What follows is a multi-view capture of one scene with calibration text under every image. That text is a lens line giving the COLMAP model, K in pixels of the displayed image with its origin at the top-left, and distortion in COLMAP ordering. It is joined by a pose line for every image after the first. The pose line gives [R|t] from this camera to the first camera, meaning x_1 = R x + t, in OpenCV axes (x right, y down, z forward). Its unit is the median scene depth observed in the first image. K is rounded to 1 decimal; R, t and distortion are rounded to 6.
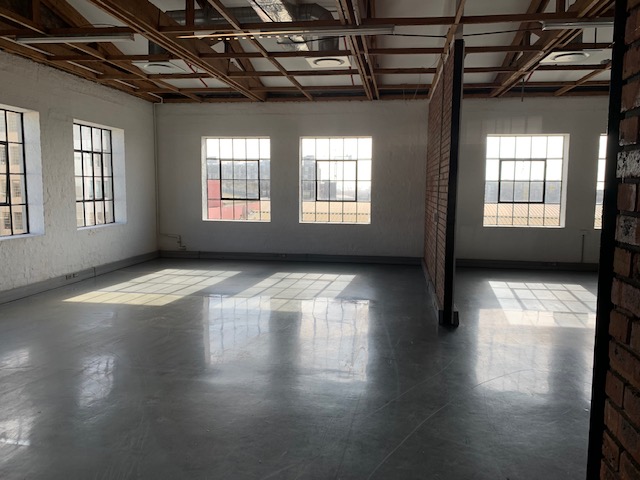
lens RADIAL K [[493.3, 0, 323.6], [0, 493.3, 238.5], [0, 0, 1]] dist [0.031331, -0.034795]
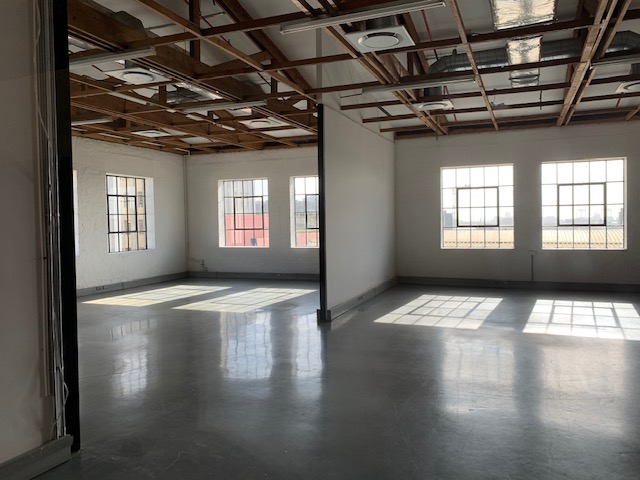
lens RADIAL K [[448.4, 0, 348.5], [0, 448.4, 232.3], [0, 0, 1]] dist [0.035968, -0.030328]
pose [[0.975729, -0.019528, -0.218110, 0.467815], [0.004747, 0.997668, -0.068085, 0.010128], [0.218931, 0.065397, 0.973546, -0.049939]]
